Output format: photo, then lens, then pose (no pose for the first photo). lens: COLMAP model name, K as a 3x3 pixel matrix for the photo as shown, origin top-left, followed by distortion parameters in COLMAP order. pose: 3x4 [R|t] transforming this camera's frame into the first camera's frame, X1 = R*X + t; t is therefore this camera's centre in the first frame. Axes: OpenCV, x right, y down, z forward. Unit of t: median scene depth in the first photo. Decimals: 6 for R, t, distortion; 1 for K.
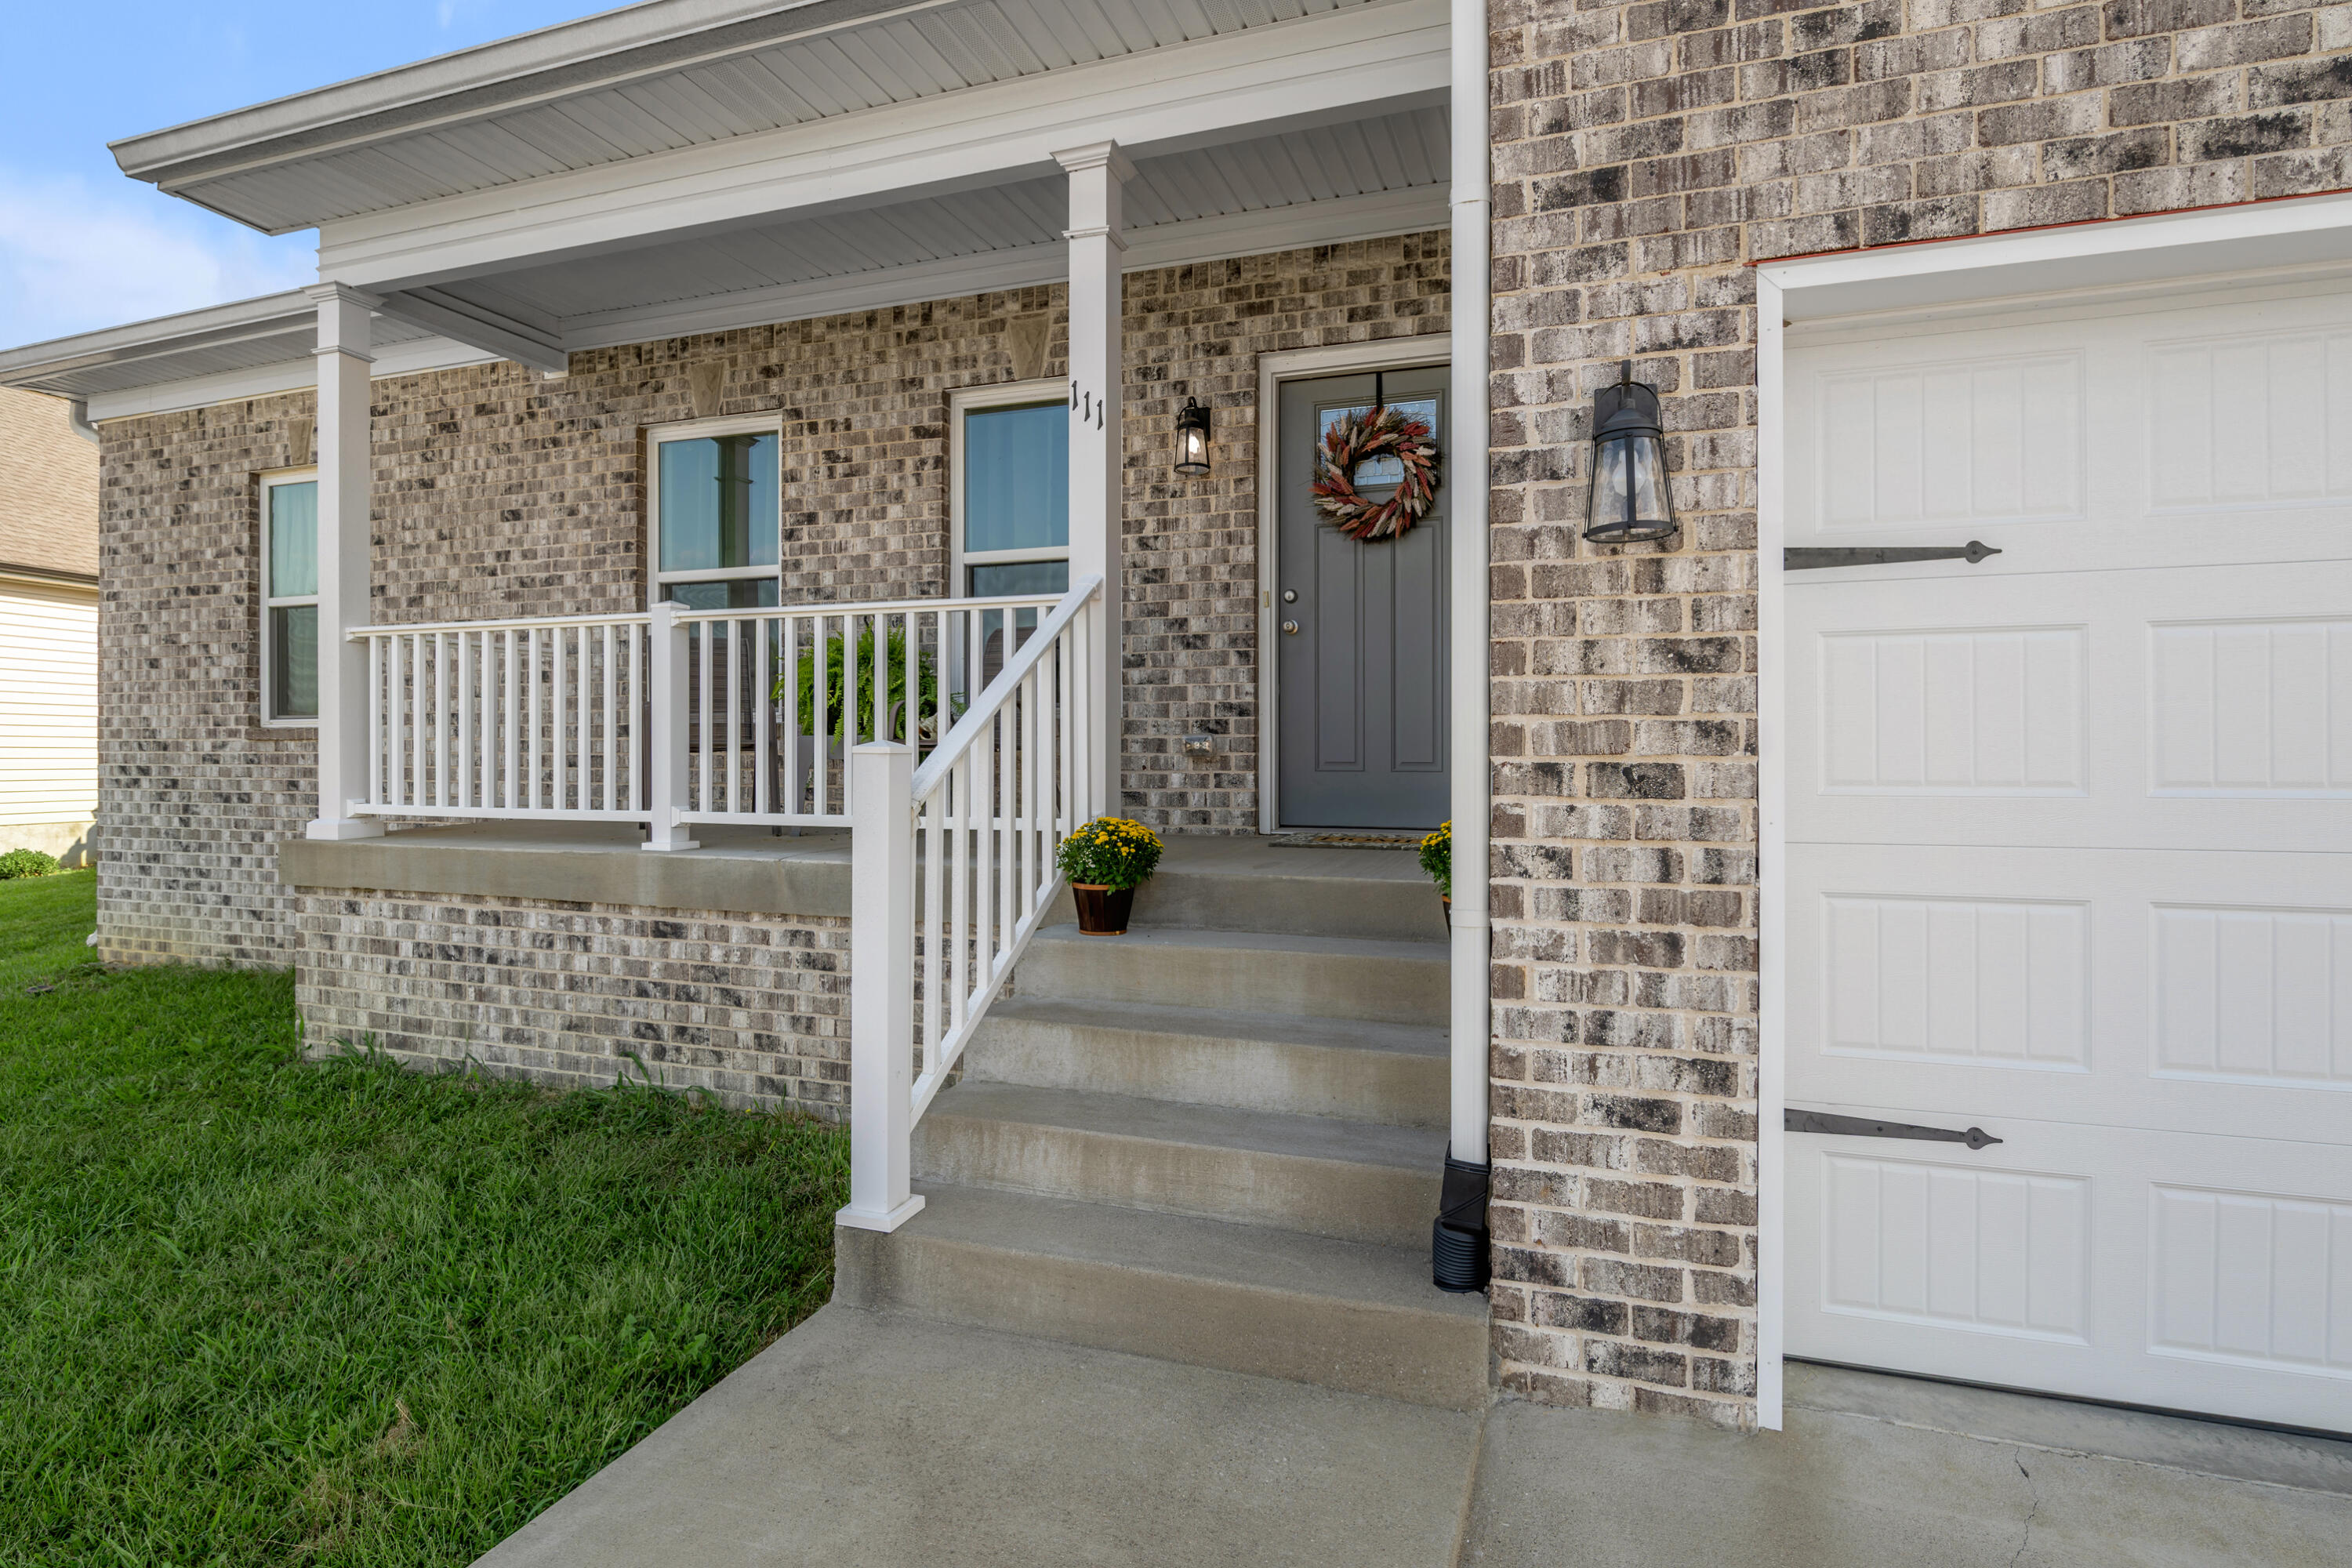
lens RADIAL K [[1169.0, 0, 1182.5], [0, 1169.0, 748.2], [0, 0, 1]] dist [-0.006352, -0.001166]
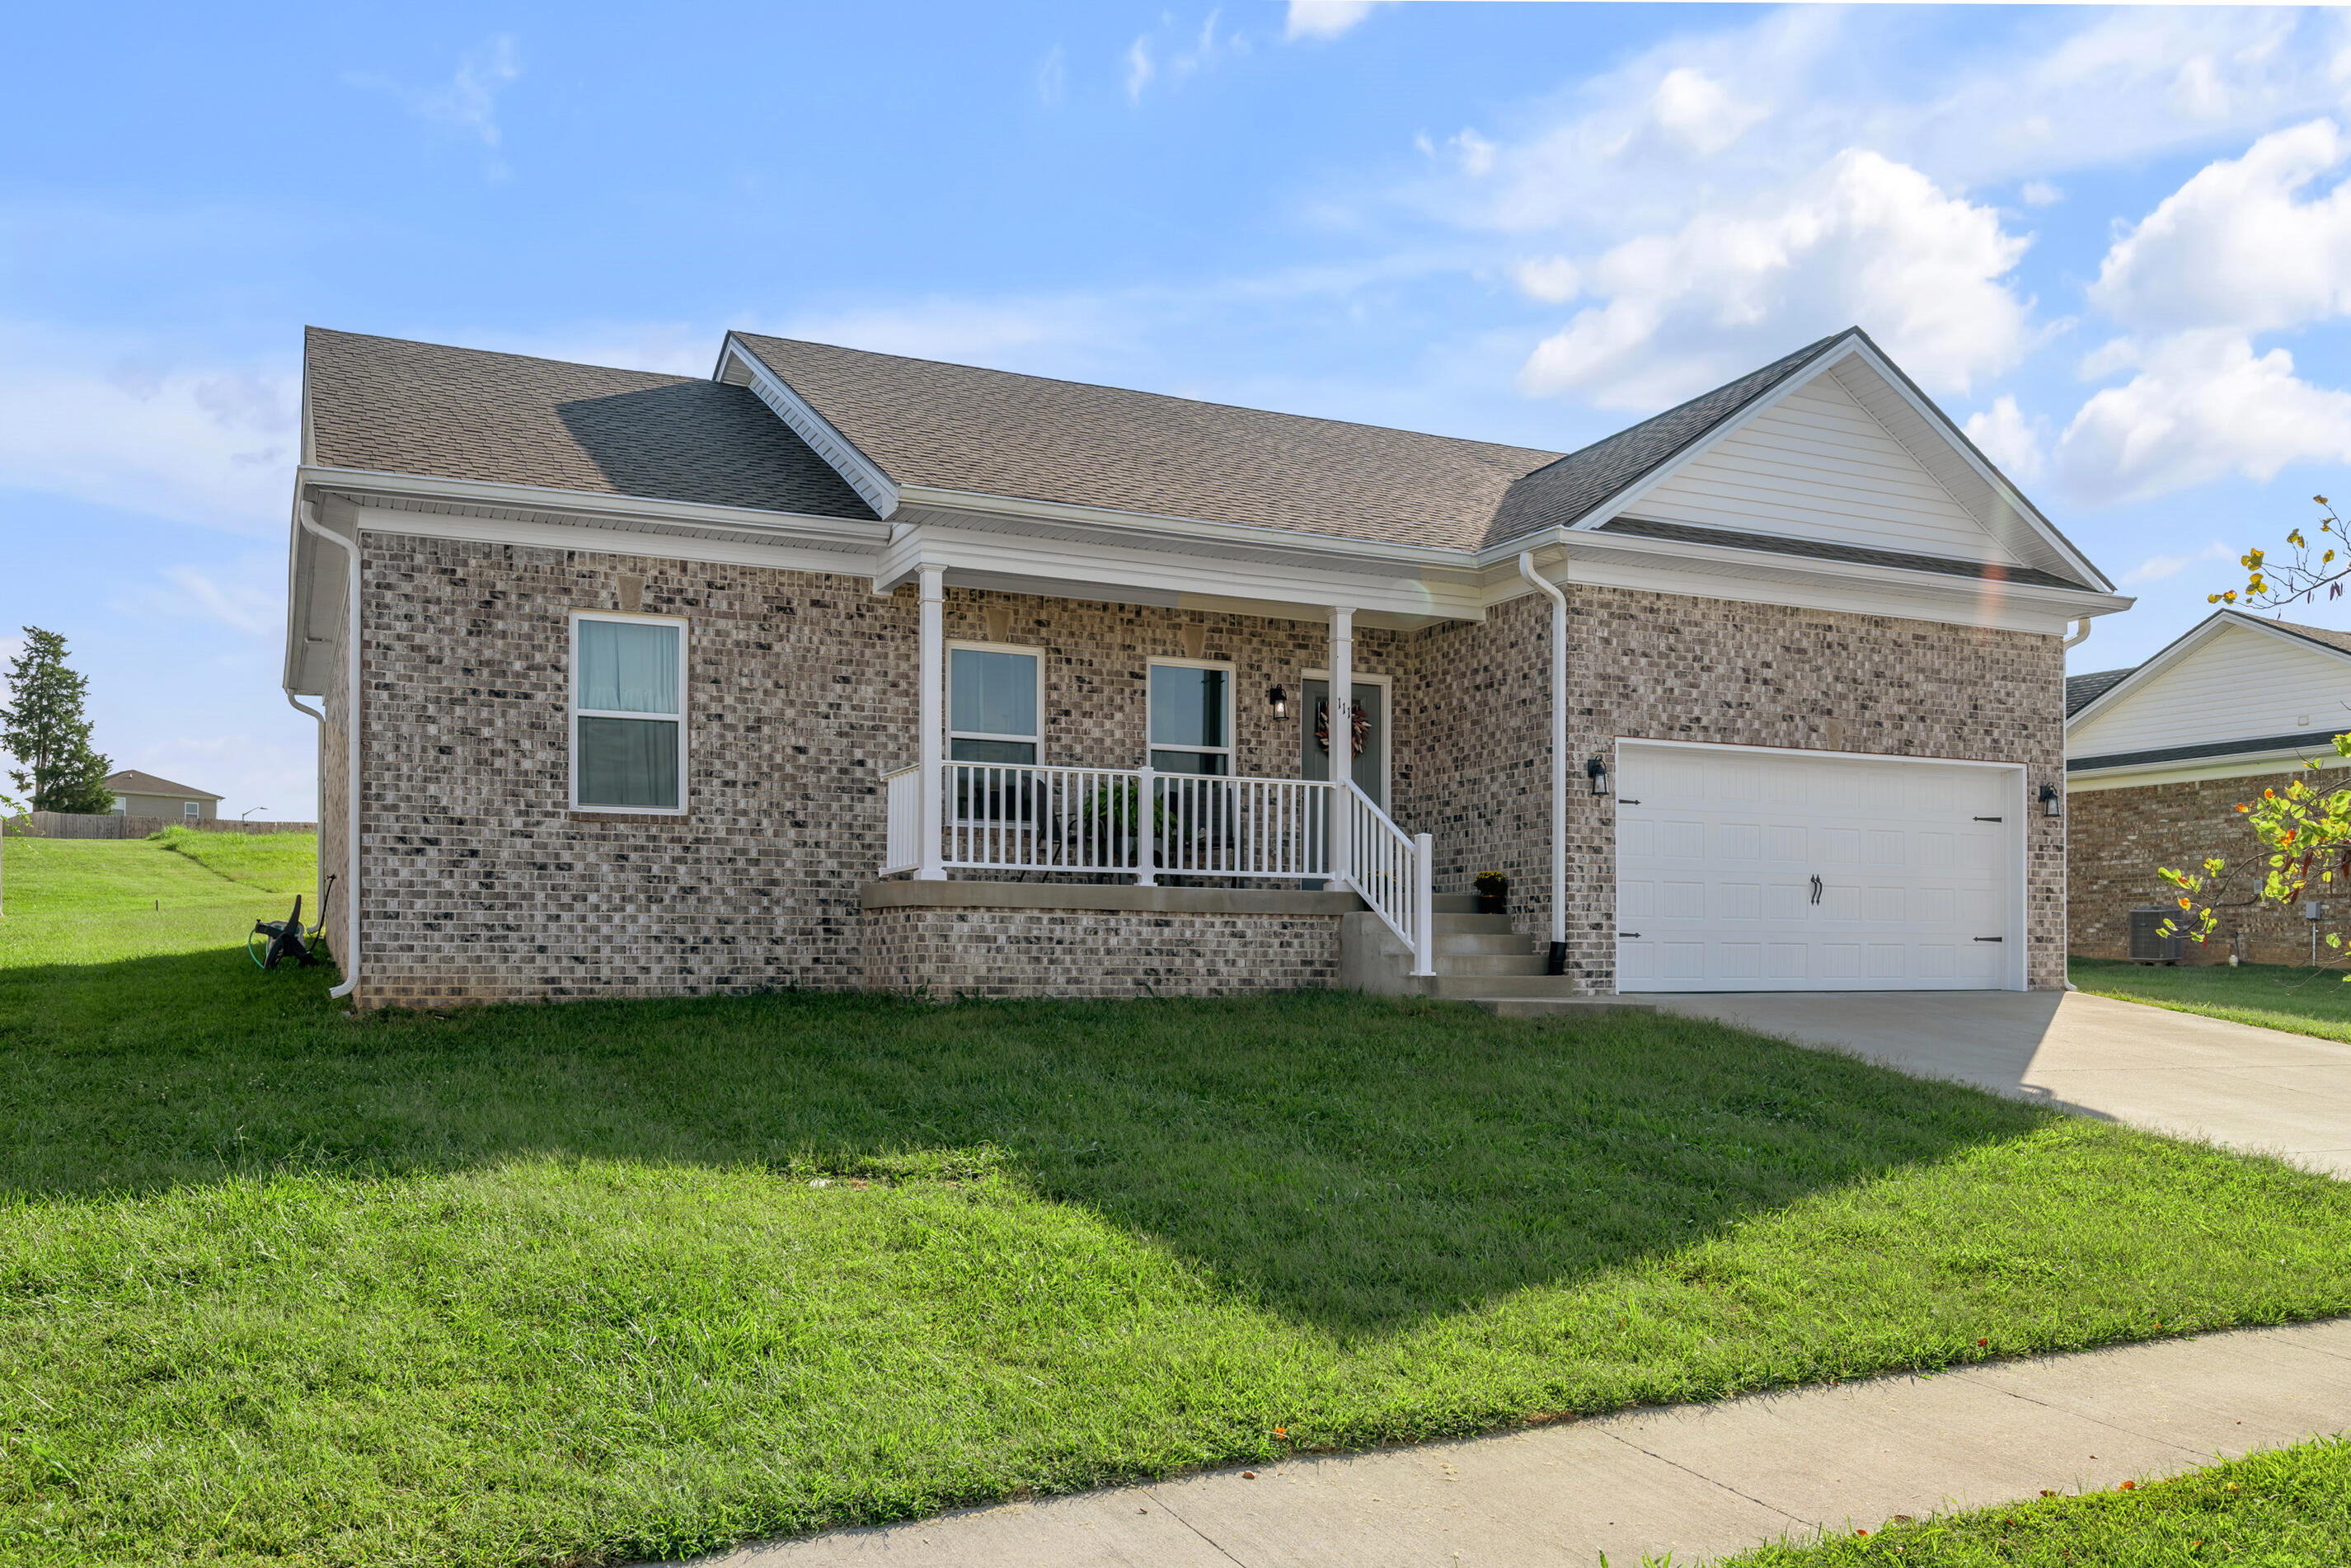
lens RADIAL K [[2148.0, 0, 1219.3], [0, 2148.0, 948.6], [0, 0, 1]] dist [-0.007306, -0.008840]
pose [[0.691748, 0.018686, 0.721897, -2.526888], [-0.002344, 0.999718, -0.023631, 0.233860], [-0.722135, 0.014655, 0.691596, -1.399814]]
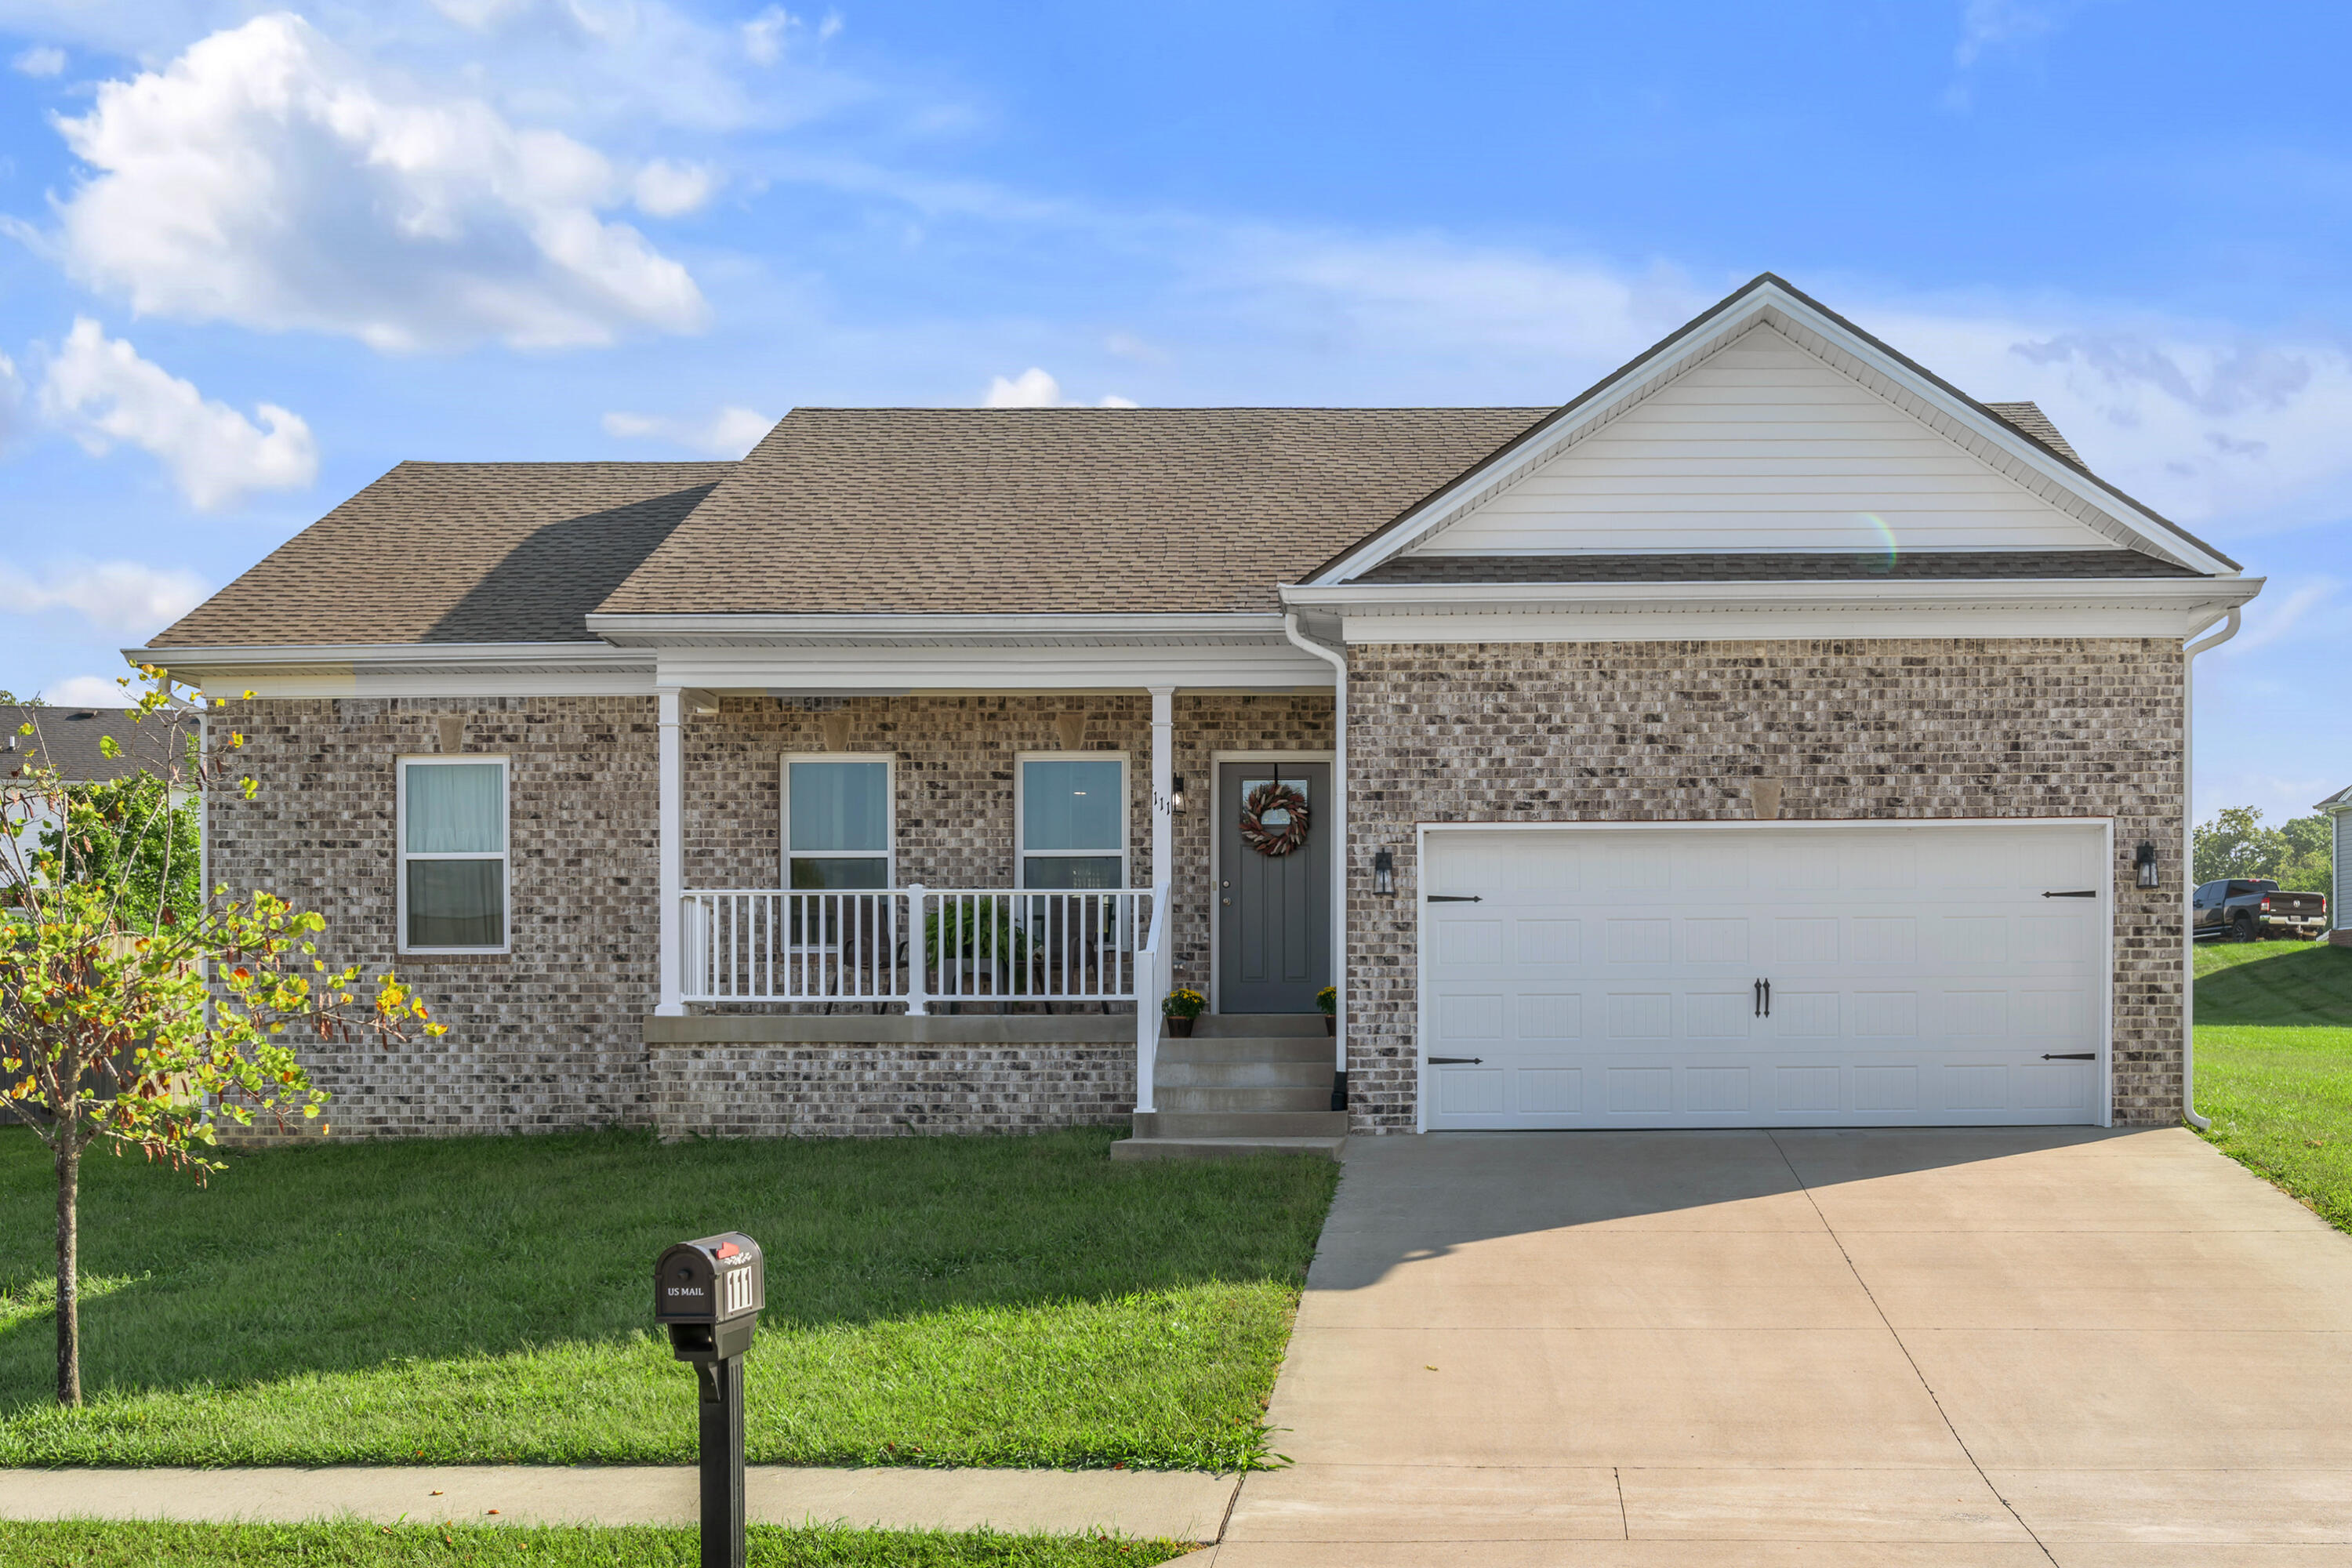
lens RADIAL K [[3131.7, 0, 1349.4], [0, 3131.7, 1102.8], [0, 0, 1]] dist [-0.007966, -0.003674]
pose [[0.956236, 0.001033, 0.292593, -1.026107], [0.000015, 0.999994, -0.003578, 0.201287], [-0.292595, 0.003426, 0.956230, -3.303181]]
